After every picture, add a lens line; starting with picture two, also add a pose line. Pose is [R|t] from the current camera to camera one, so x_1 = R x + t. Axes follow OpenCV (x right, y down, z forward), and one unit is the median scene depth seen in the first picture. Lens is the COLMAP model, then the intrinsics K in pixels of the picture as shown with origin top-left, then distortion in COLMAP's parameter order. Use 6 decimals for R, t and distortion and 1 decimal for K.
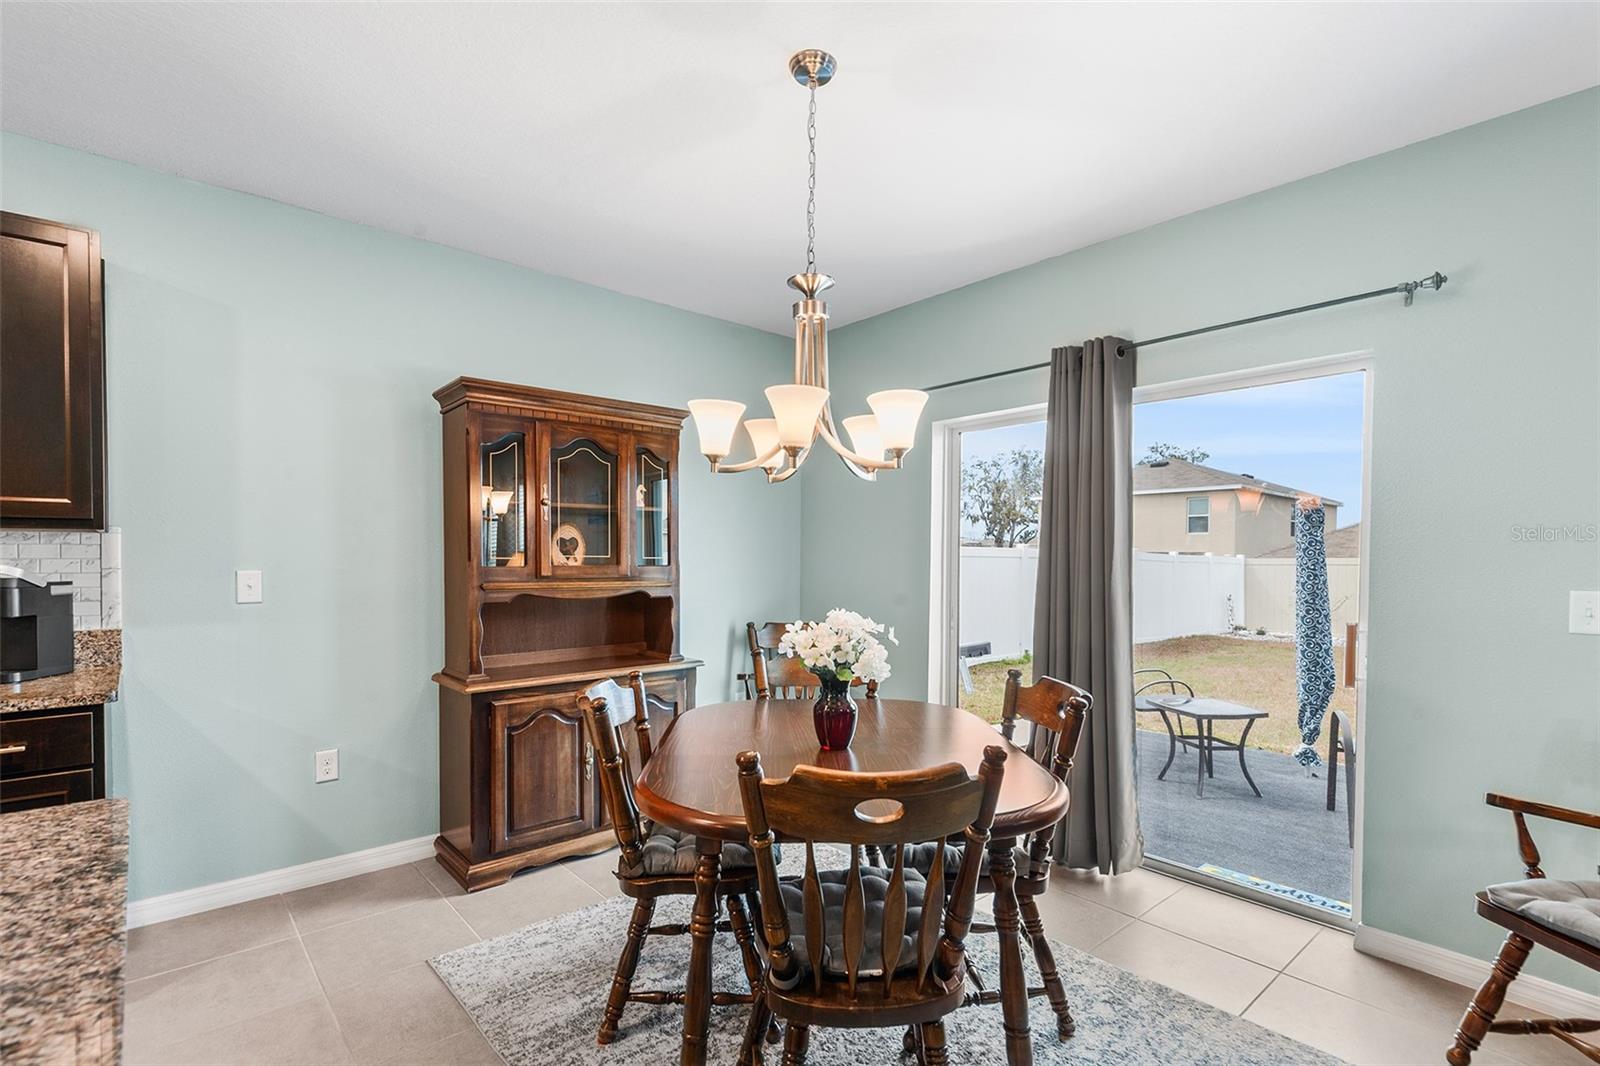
lens RADIAL K [[741.4, 0, 804.1], [0, 741.4, 564.7], [0, 0, 1]] dist [0.023101, -0.011501]
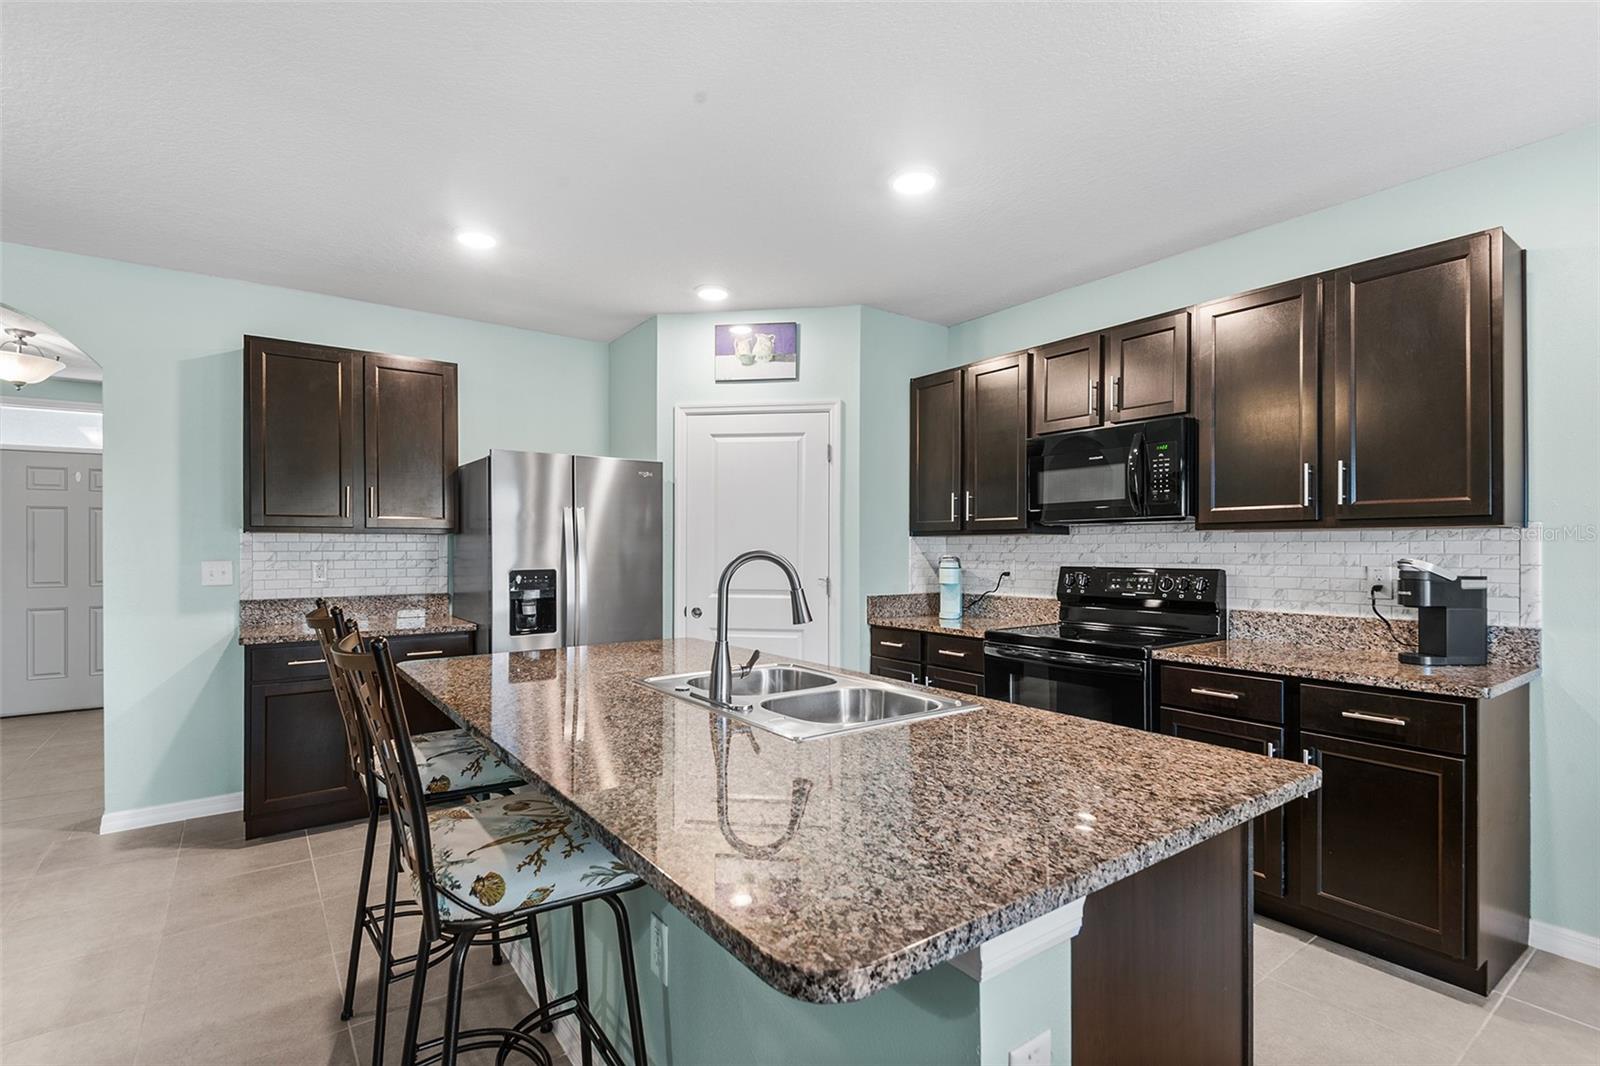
lens RADIAL K [[741.4, 0, 800.7], [0, 741.4, 542.6], [0, 0, 1]] dist [0.023101, -0.011501]
pose [[-0.085775, -0.012253, -0.996239, 0.121309], [-0.013007, 0.999853, -0.011177, -0.000530], [0.996230, 0.012000, -0.085922, 0.150691]]
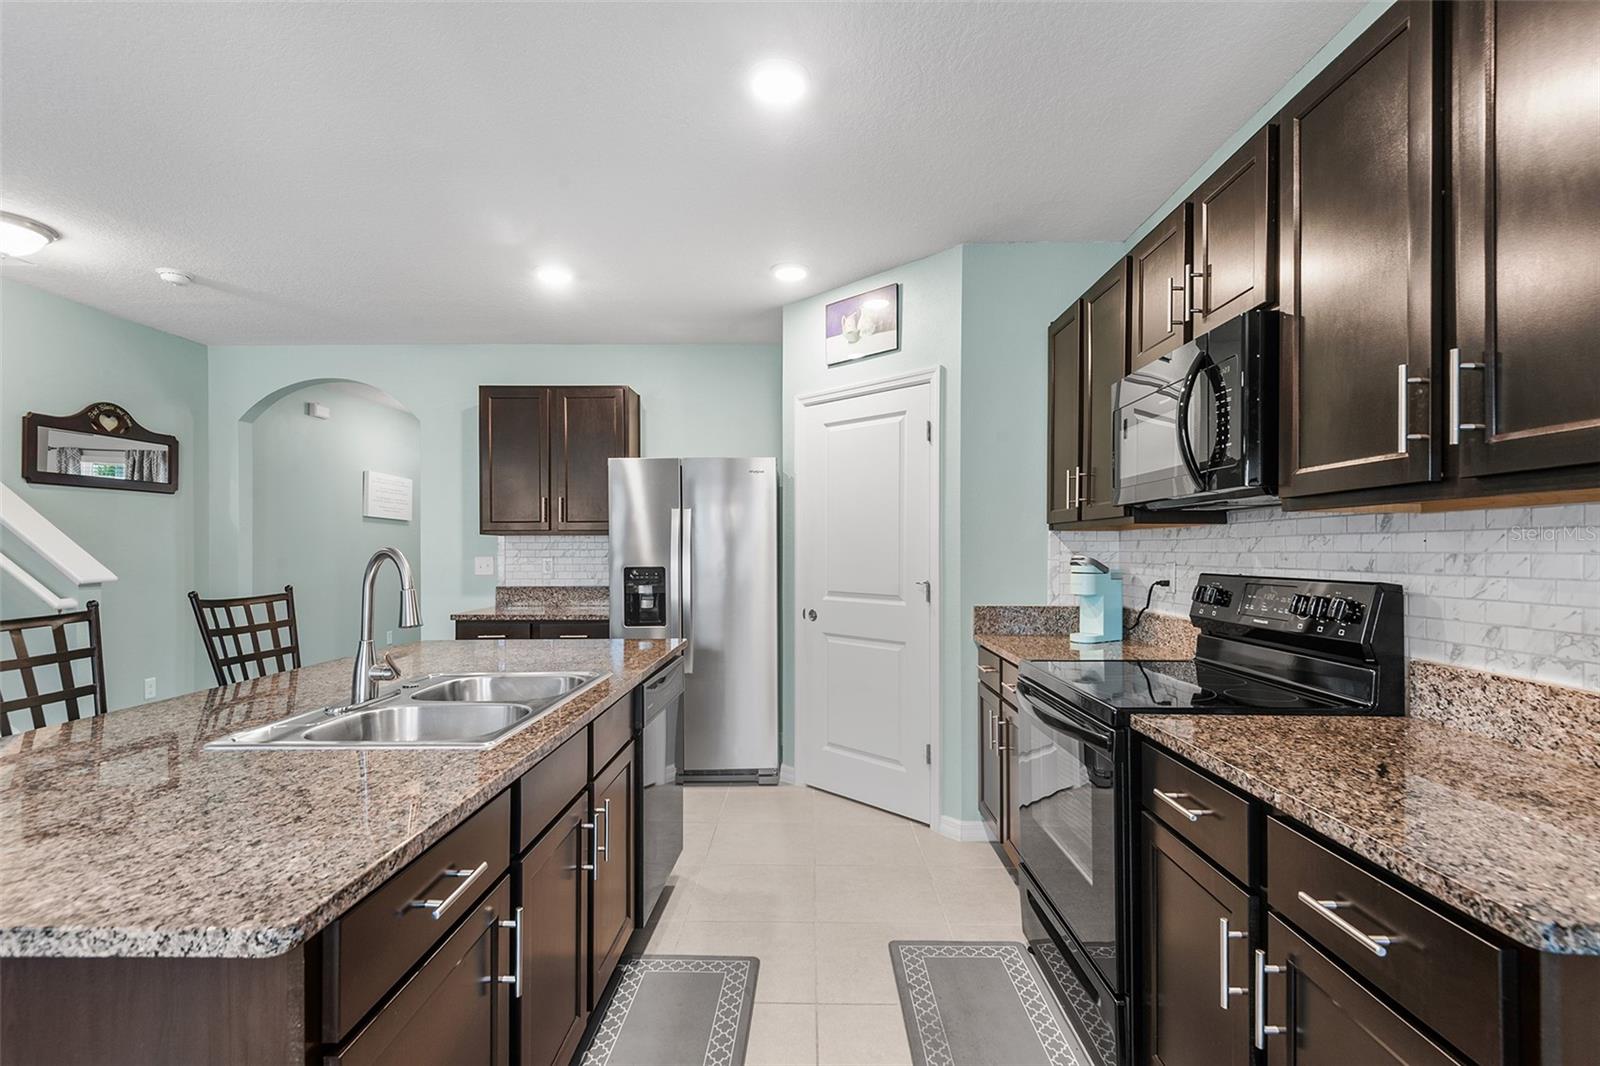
lens RADIAL K [[741.4, 0, 799.1], [0, 741.4, 544.0], [0, 0, 1]] dist [0.023101, -0.011501]
pose [[-0.666454, -0.009974, -0.745480, -0.340892], [-0.012533, 0.999919, -0.002174, -0.005519], [0.745441, 0.007894, -0.666525, 0.806835]]
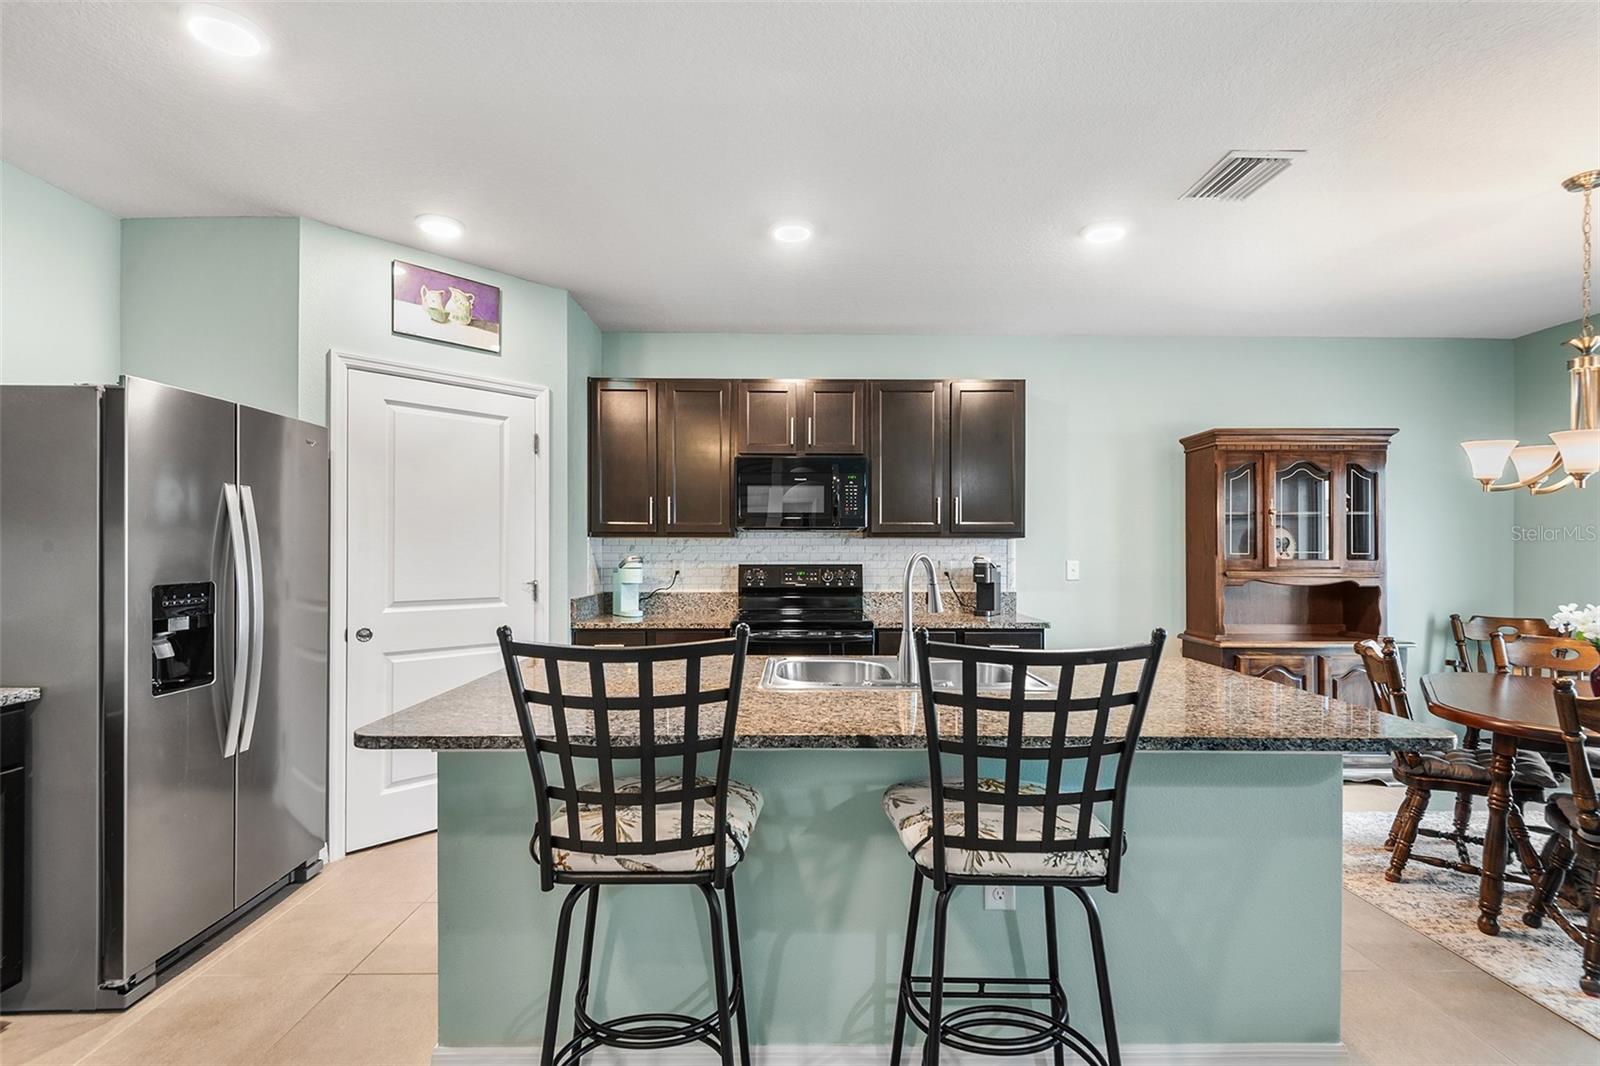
lens RADIAL K [[741.4, 0, 788.7], [0, 741.4, 545.7], [0, 0, 1]] dist [0.023101, -0.011501]
pose [[0.761016, -0.004097, -0.648720, -0.166681], [-0.007627, 0.999854, -0.015261, 0.005245], [0.648688, 0.016562, 0.760874, -0.731149]]
